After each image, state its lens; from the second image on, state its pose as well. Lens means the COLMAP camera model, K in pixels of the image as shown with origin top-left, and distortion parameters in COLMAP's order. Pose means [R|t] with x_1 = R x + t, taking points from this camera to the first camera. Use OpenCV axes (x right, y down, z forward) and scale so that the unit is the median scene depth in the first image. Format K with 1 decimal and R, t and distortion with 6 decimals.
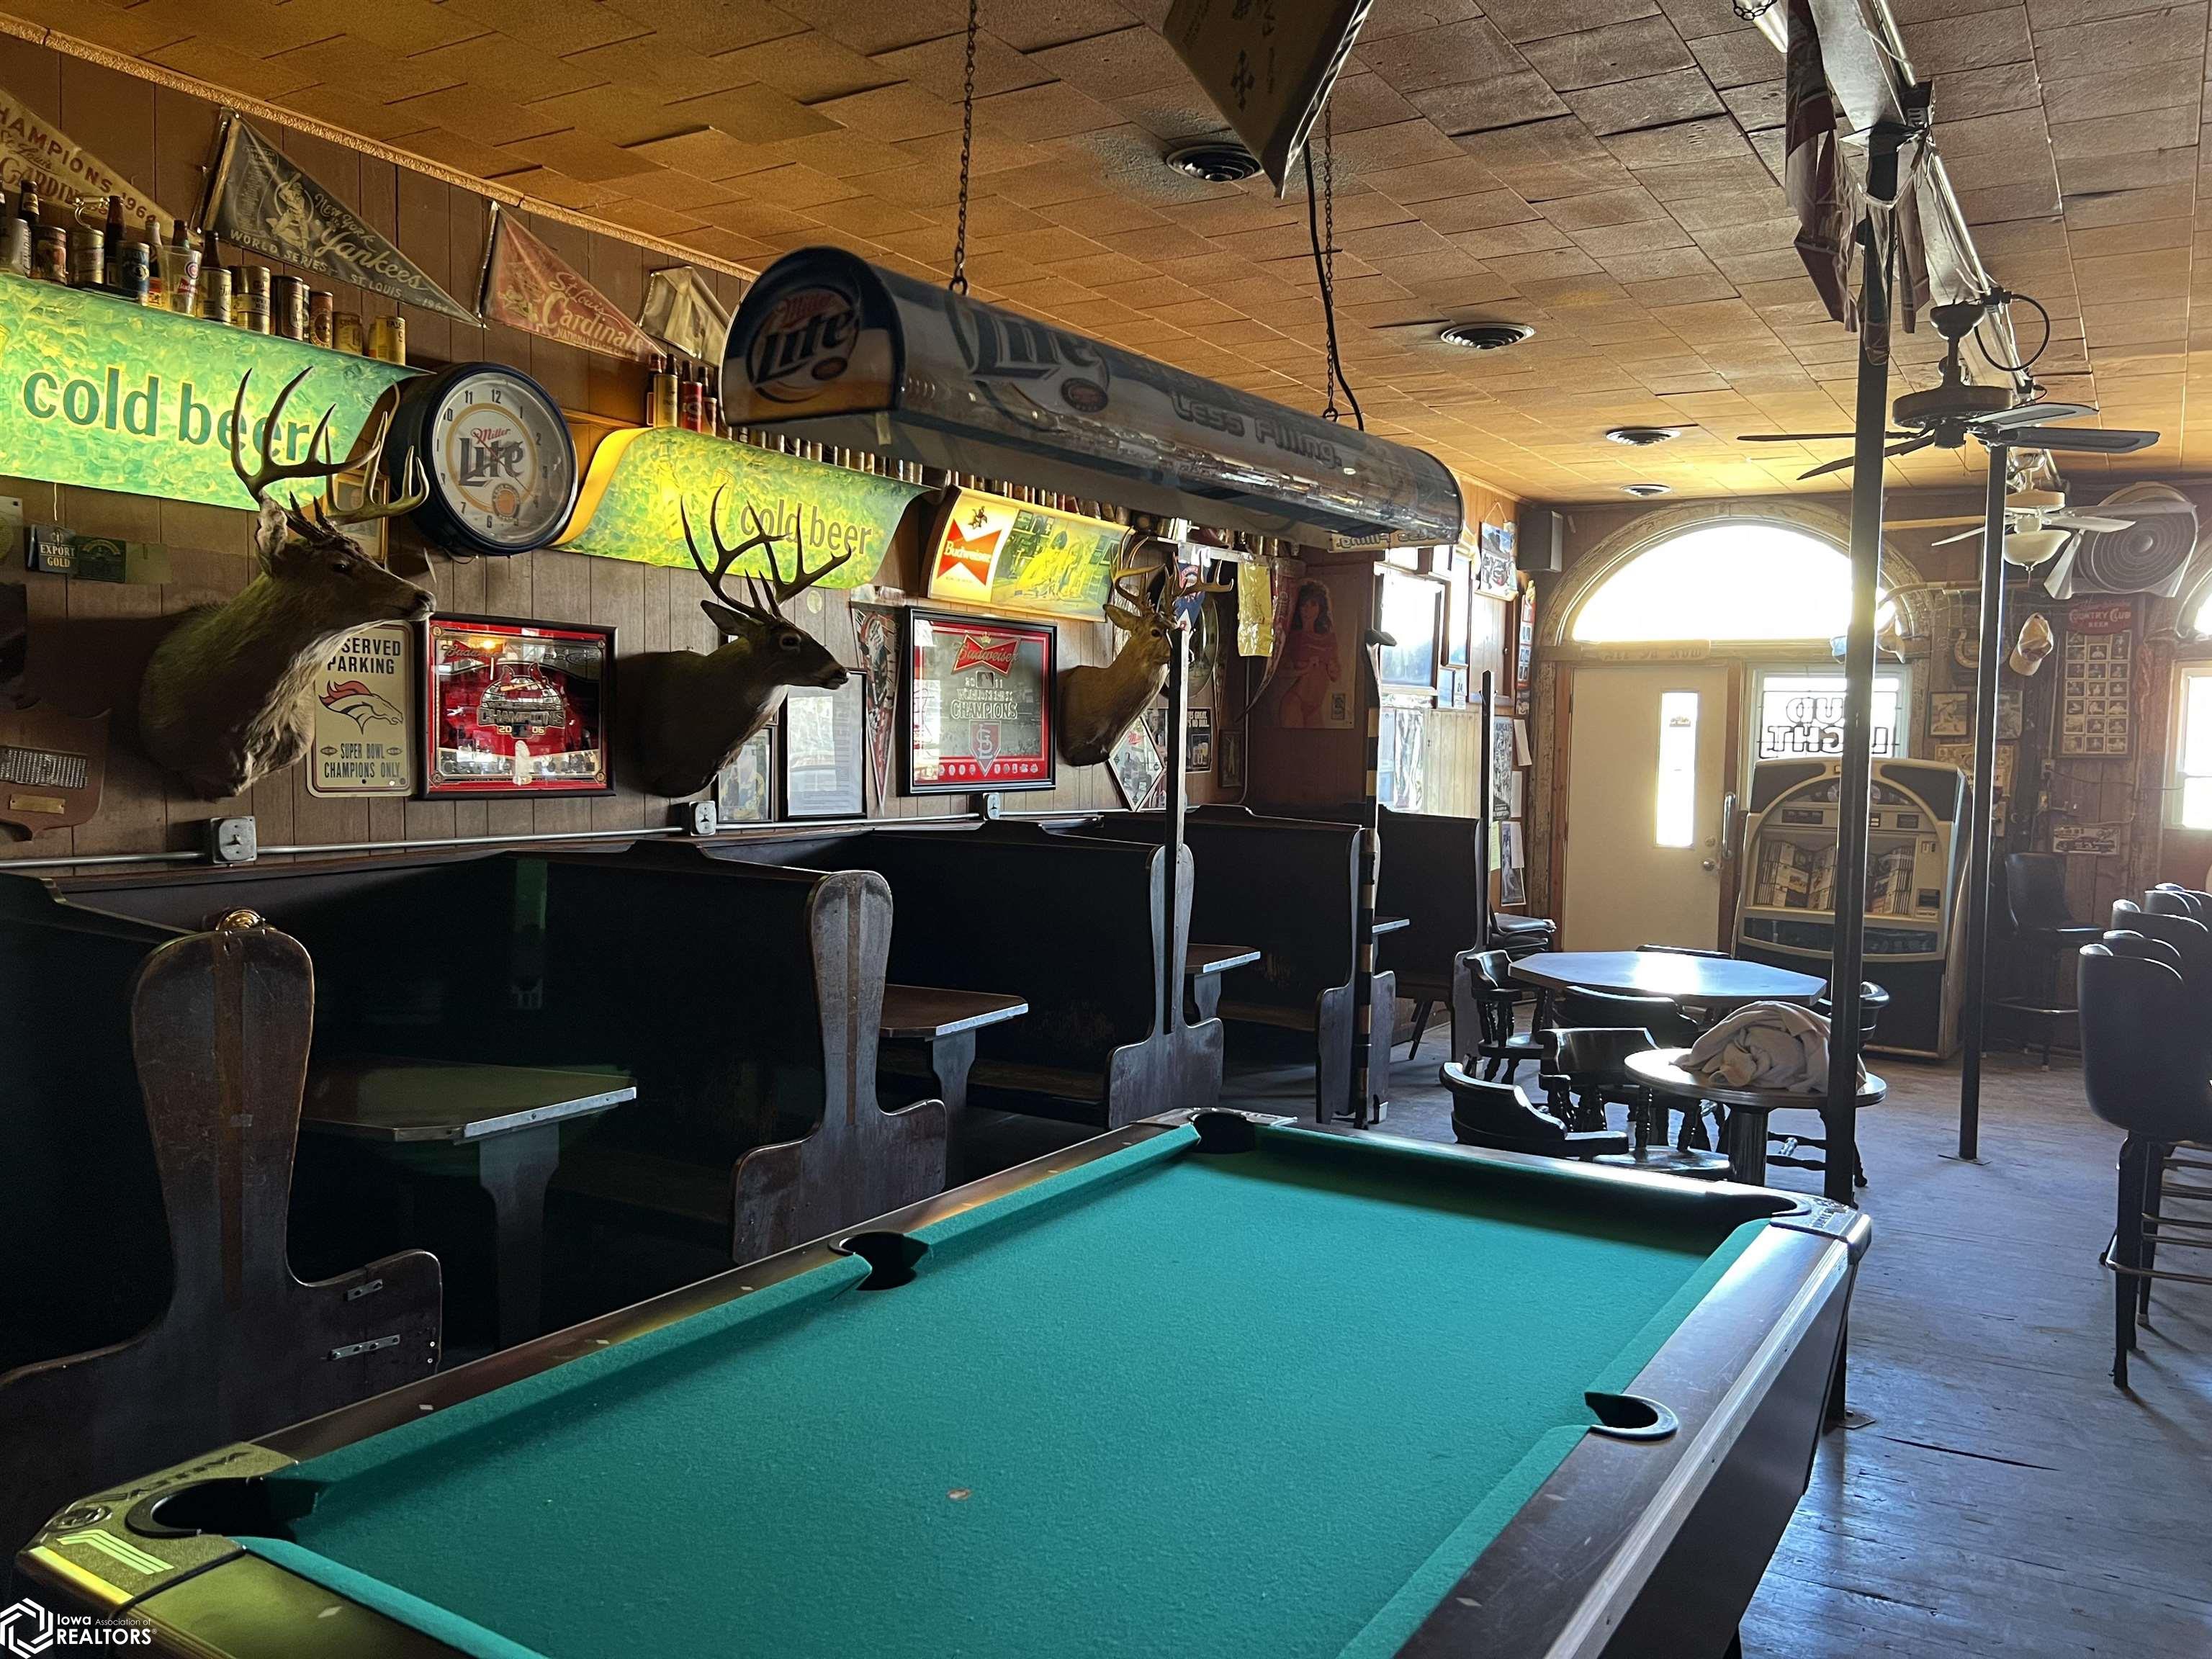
lens RADIAL K [[1634.2, 0, 1088.6], [0, 1634.2, 839.9], [0, 0, 1]] dist [0.034858, -0.052973]
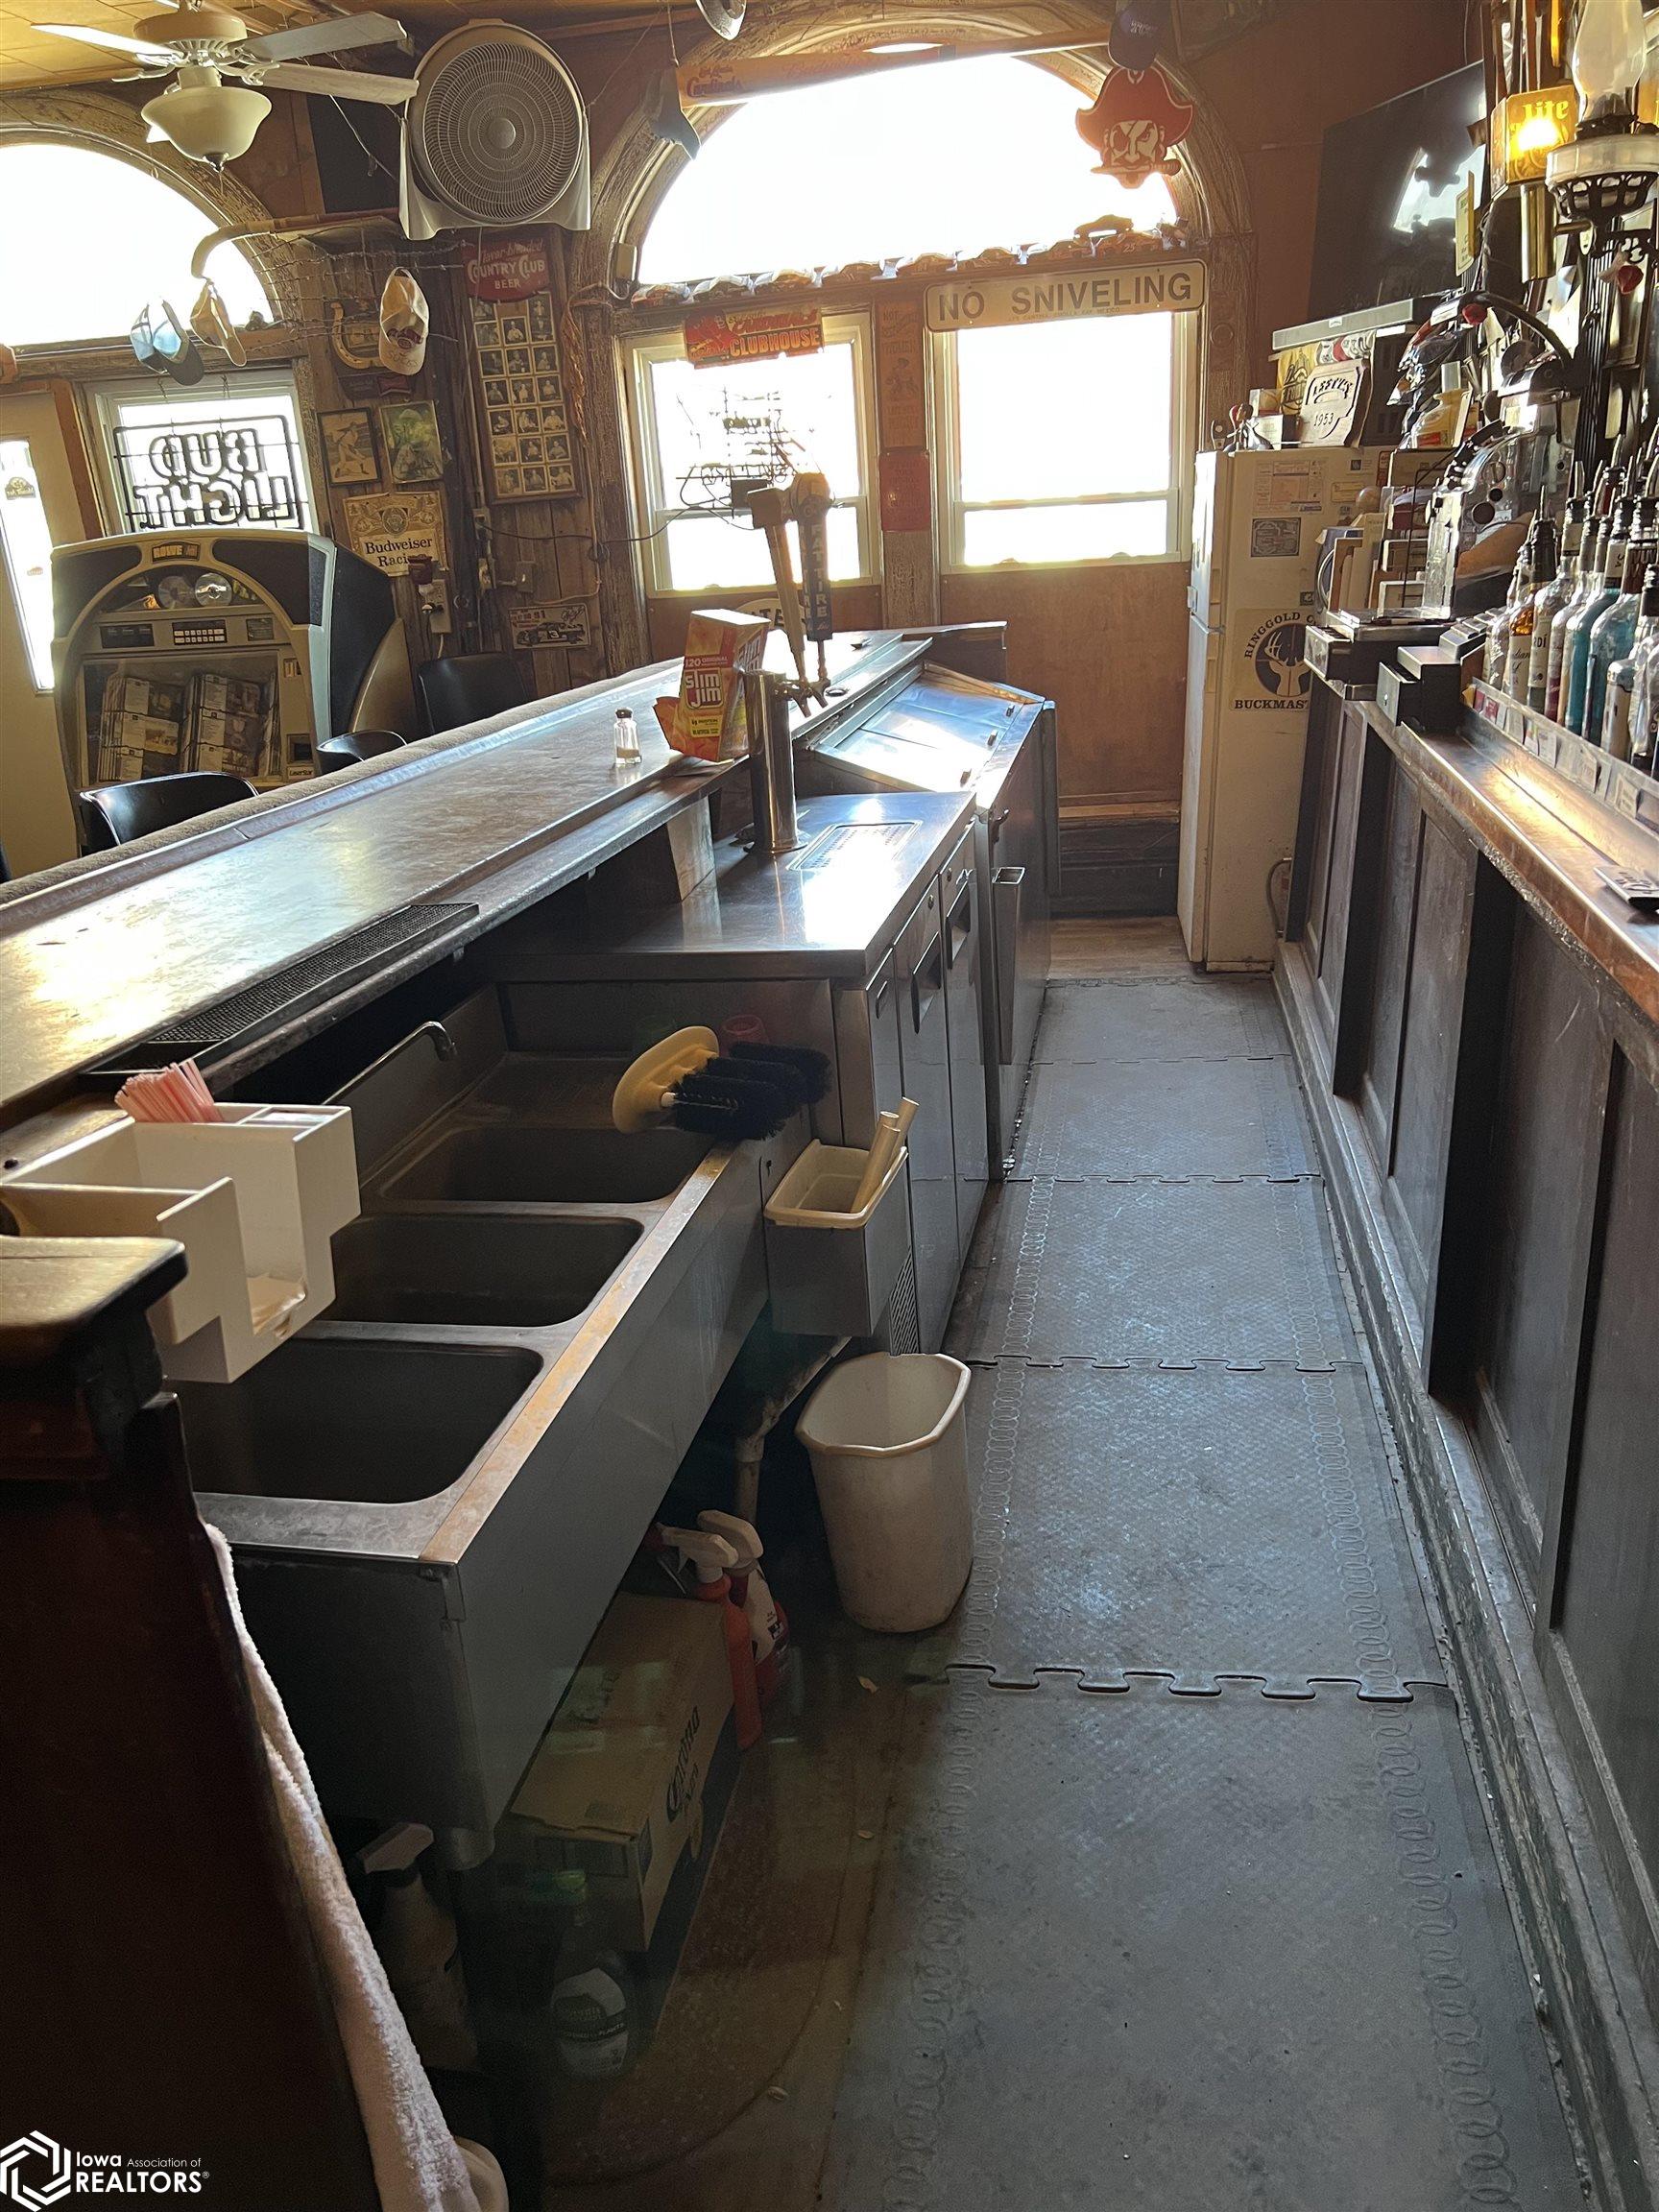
lens RADIAL K [[1634.2, 0, 850.2], [0, 1634.2, 1108.3], [0, 0, 1]] dist [0.034858, -0.052973]
pose [[0.915804, -0.211534, 0.341403, 0.429312], [0.106135, 0.947303, 0.302246, -0.003191], [-0.387348, -0.240564, 0.889995, 0.274576]]
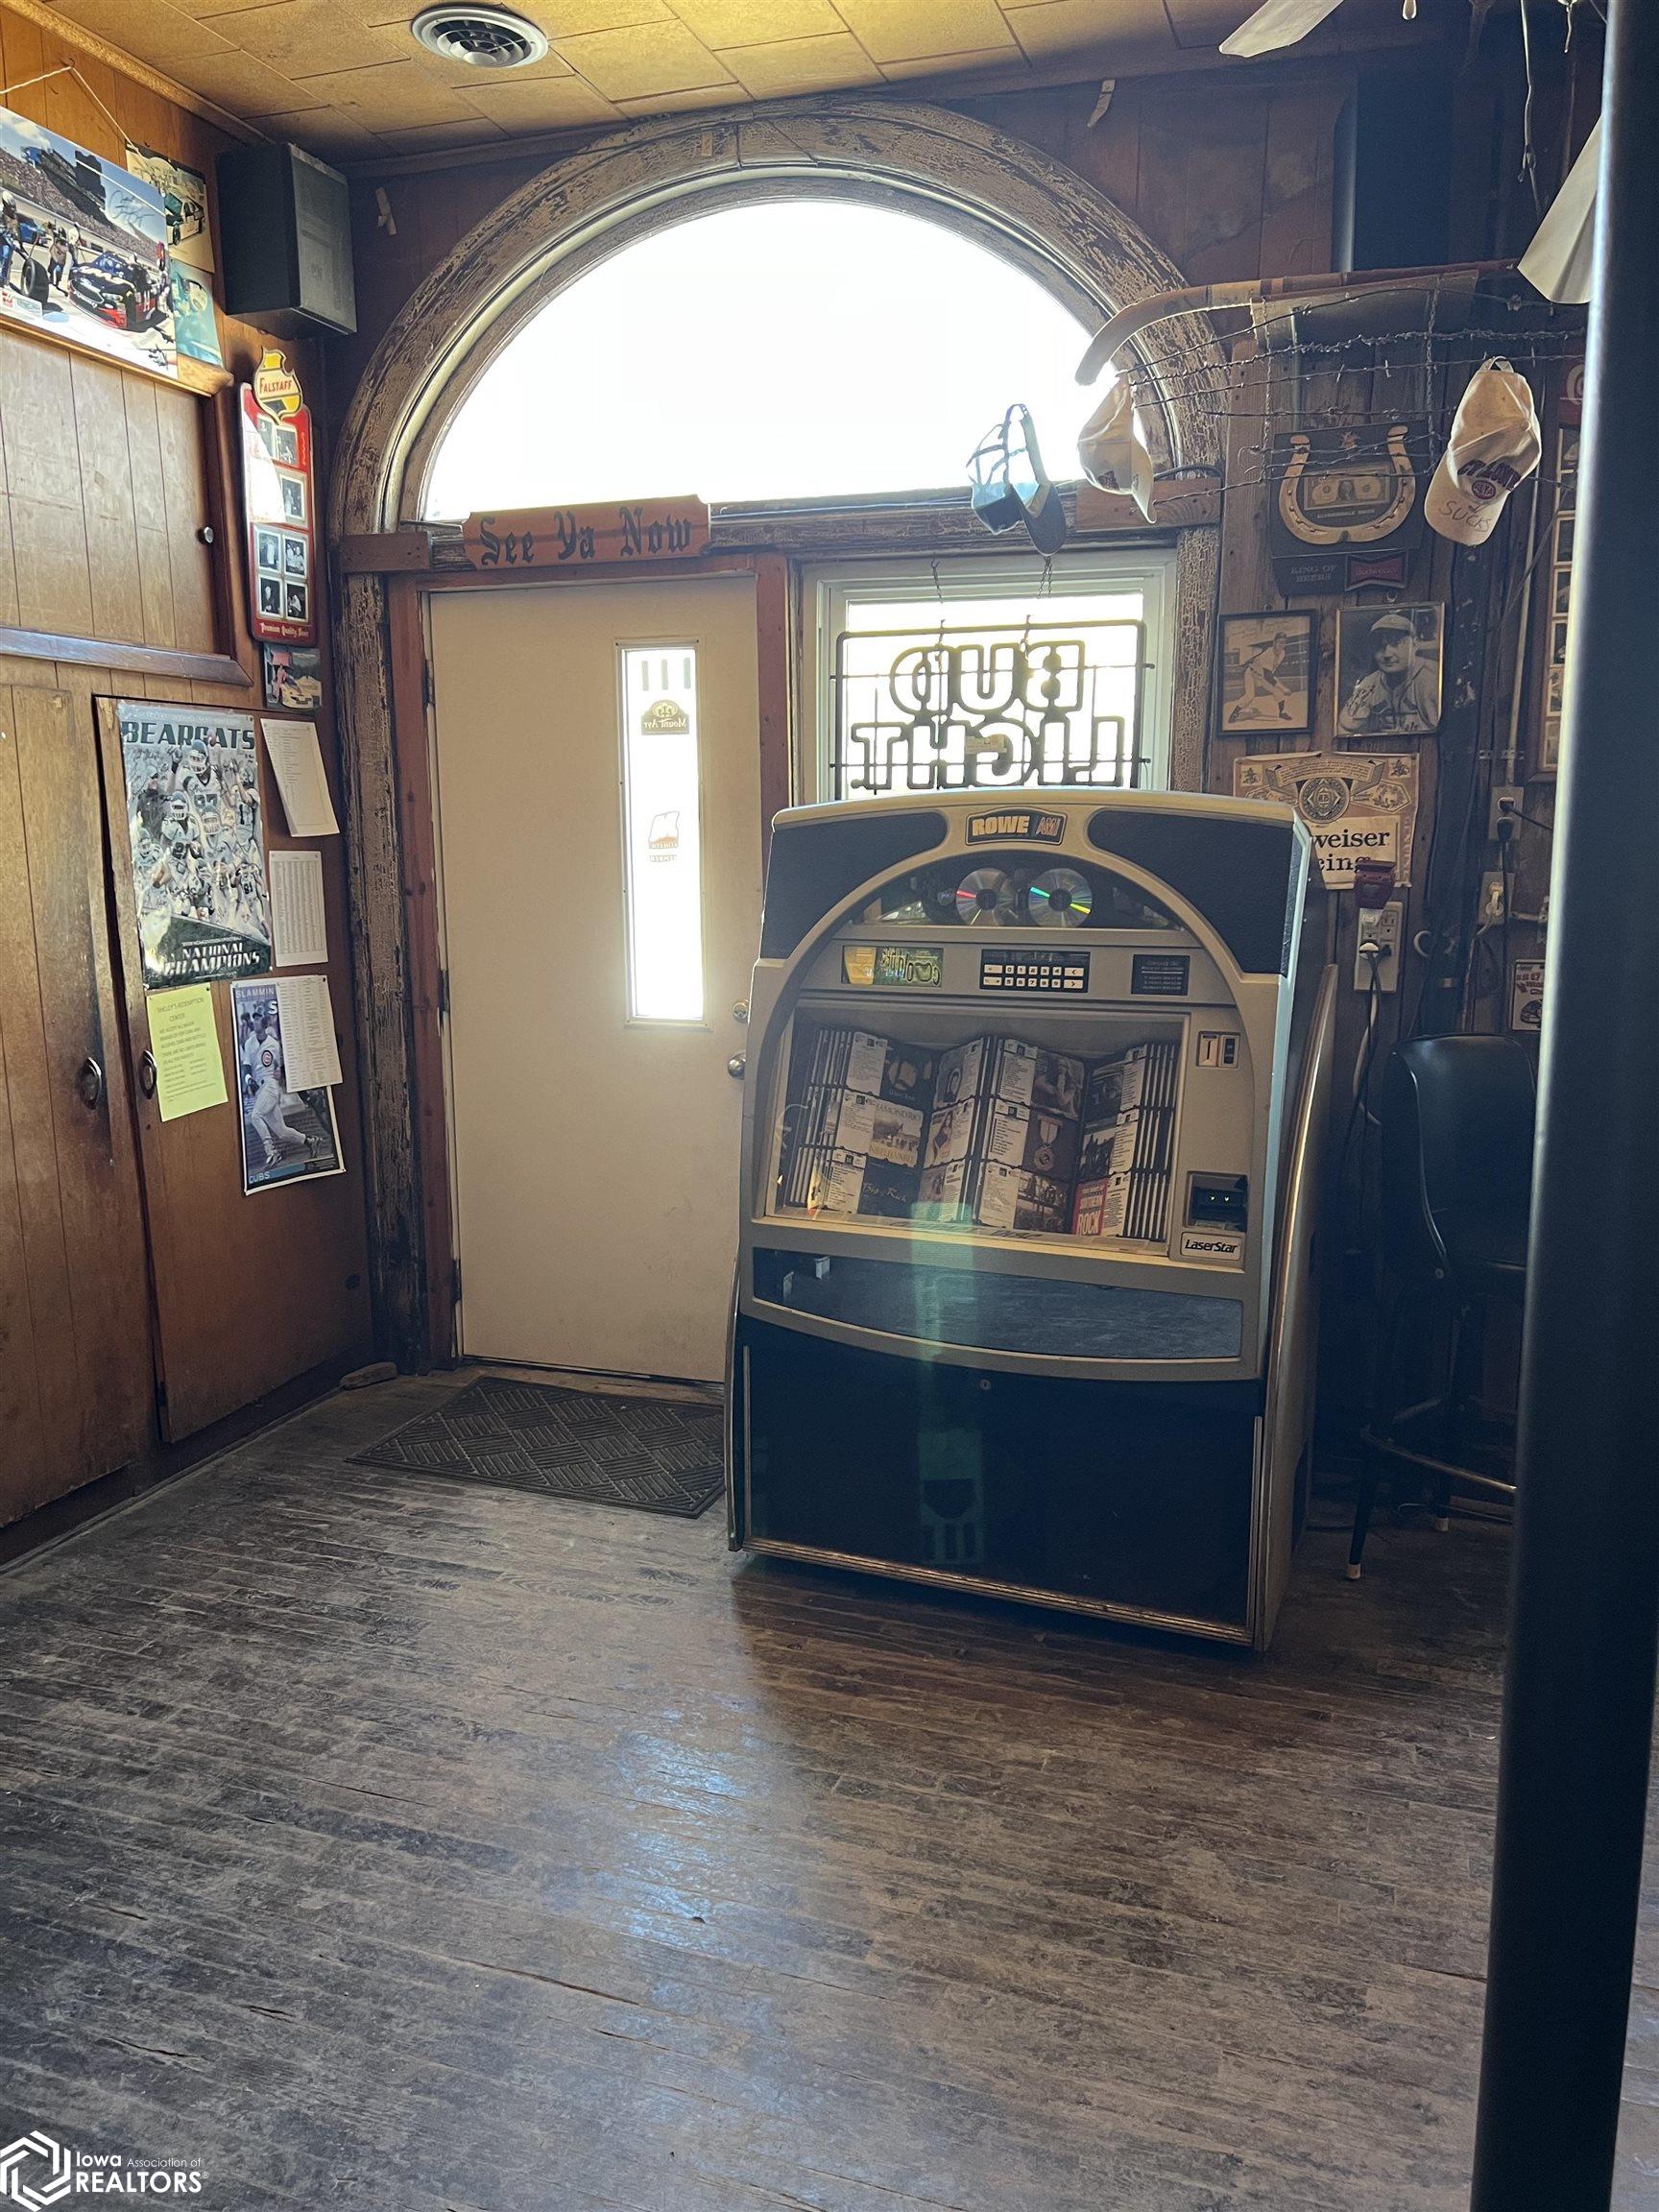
lens RADIAL K [[1634.2, 0, 806.6], [0, 1634.2, 1106.2], [0, 0, 1]] dist [0.034858, -0.052973]
pose [[0.974824, -0.060762, 0.214538, 0.333798], [0.035720, 0.992284, 0.118732, -0.025967], [-0.220097, -0.108080, 0.969472, 0.647004]]
